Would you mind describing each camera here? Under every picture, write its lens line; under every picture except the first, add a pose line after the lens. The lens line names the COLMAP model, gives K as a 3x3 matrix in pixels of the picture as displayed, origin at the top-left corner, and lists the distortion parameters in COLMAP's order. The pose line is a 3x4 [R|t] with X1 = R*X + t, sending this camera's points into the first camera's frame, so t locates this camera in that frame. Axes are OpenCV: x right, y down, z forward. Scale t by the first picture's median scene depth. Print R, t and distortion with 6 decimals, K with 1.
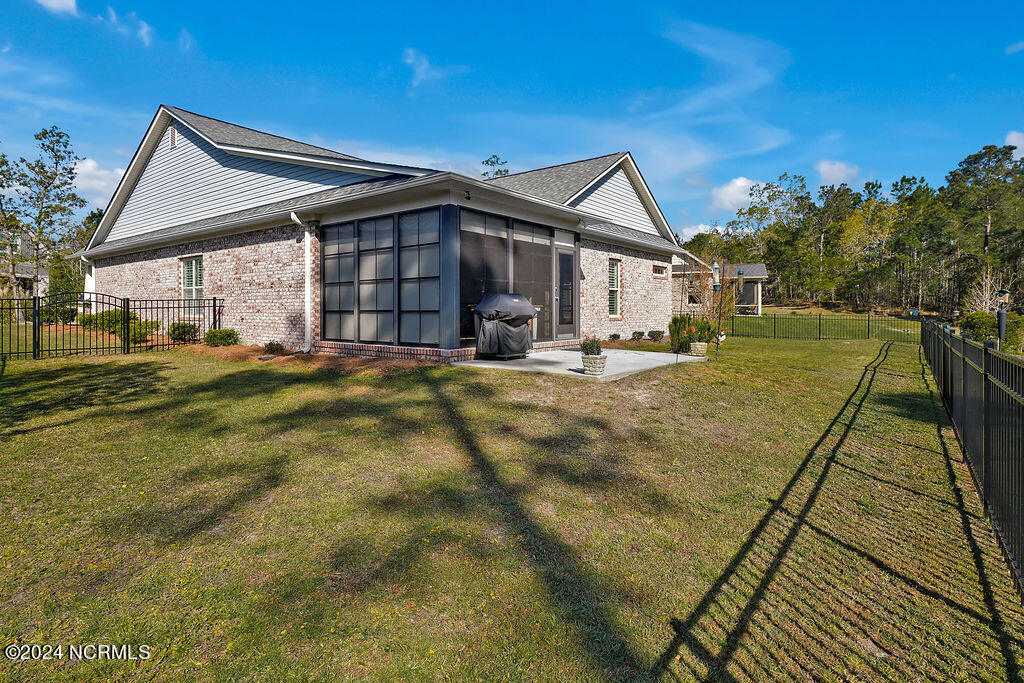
lens RADIAL K [[473.0, 0, 511.2], [0, 473.0, 321.4], [0, 0, 1]] dist [-0.000282, 0.000065]
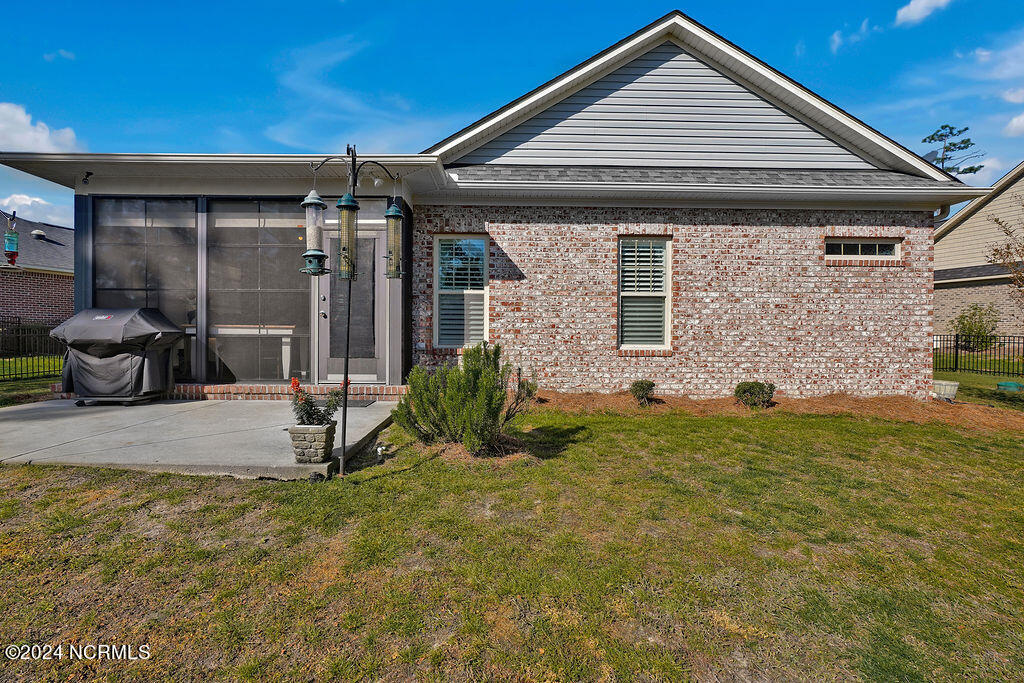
lens RADIAL K [[466.2, 0, 514.3], [0, 466.2, 345.7], [0, 0, 1]] dist [-0.011636, 0.000146]
pose [[0.672247, 0.011385, -0.740239, 0.523797], [-0.020393, 0.999787, -0.003143, -0.008735], [0.740046, 0.017208, 0.672336, 0.590672]]
